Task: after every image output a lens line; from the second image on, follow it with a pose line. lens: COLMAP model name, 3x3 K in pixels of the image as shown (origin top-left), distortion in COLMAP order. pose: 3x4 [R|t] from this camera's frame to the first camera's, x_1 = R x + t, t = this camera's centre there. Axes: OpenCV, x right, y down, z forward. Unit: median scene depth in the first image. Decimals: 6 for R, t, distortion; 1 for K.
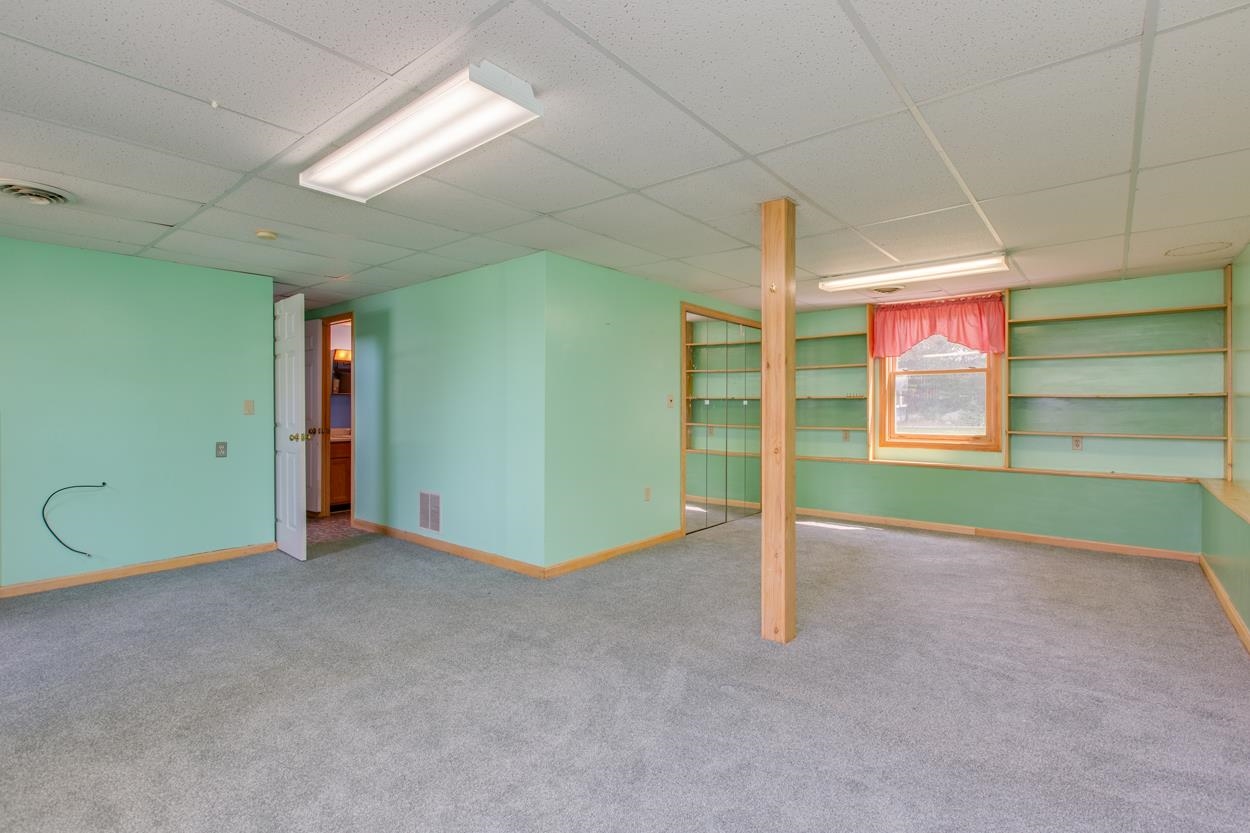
lens RADIAL K [[593.3, 0, 630.8], [0, 593.3, 405.3], [0, 0, 1]] dist [-0.014653, -0.000318]
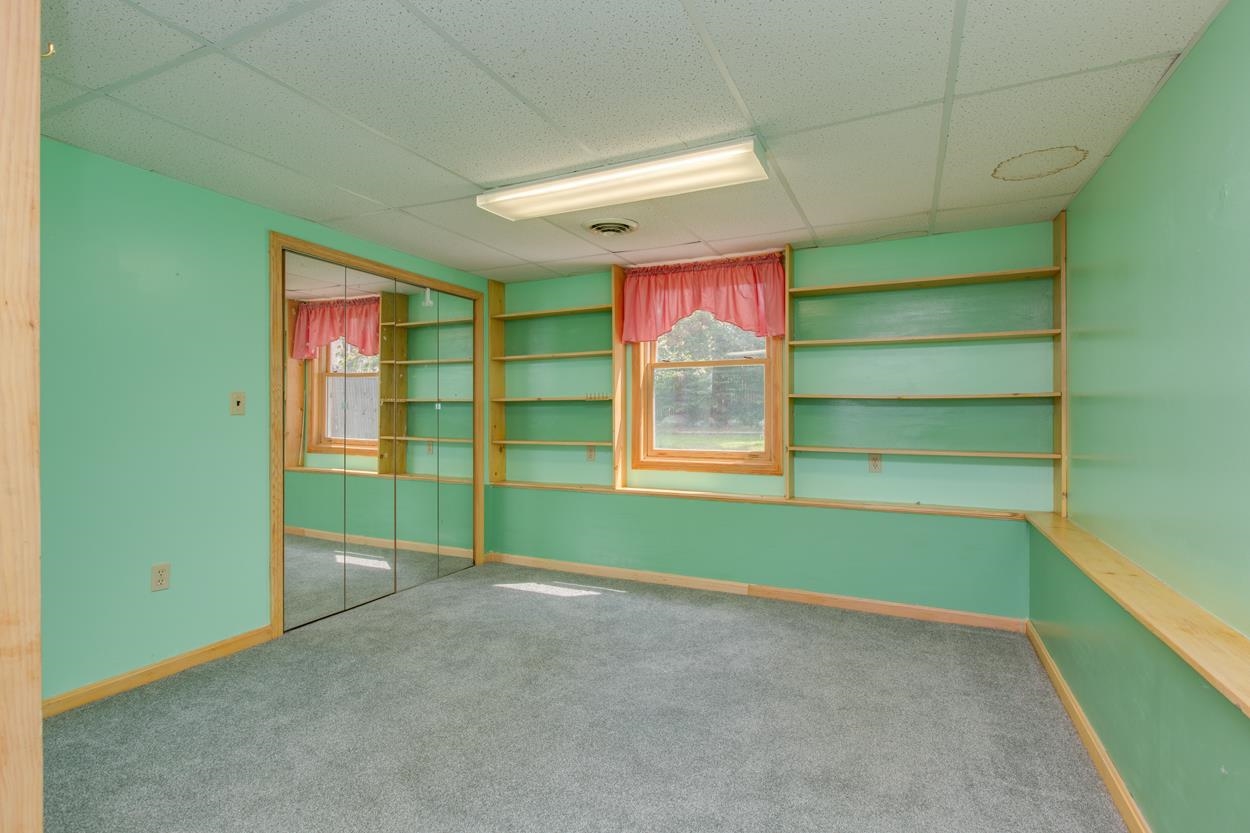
lens RADIAL K [[589.0, 0, 628.0], [0, 589.0, 411.1], [0, 0, 1]] dist [-0.016238, -0.000120]
pose [[0.971246, -0.001694, 0.238073, 0.273465], [0.001375, 0.999998, 0.001506, -0.000180], [-0.238075, -0.001135, 0.971246, 0.348347]]
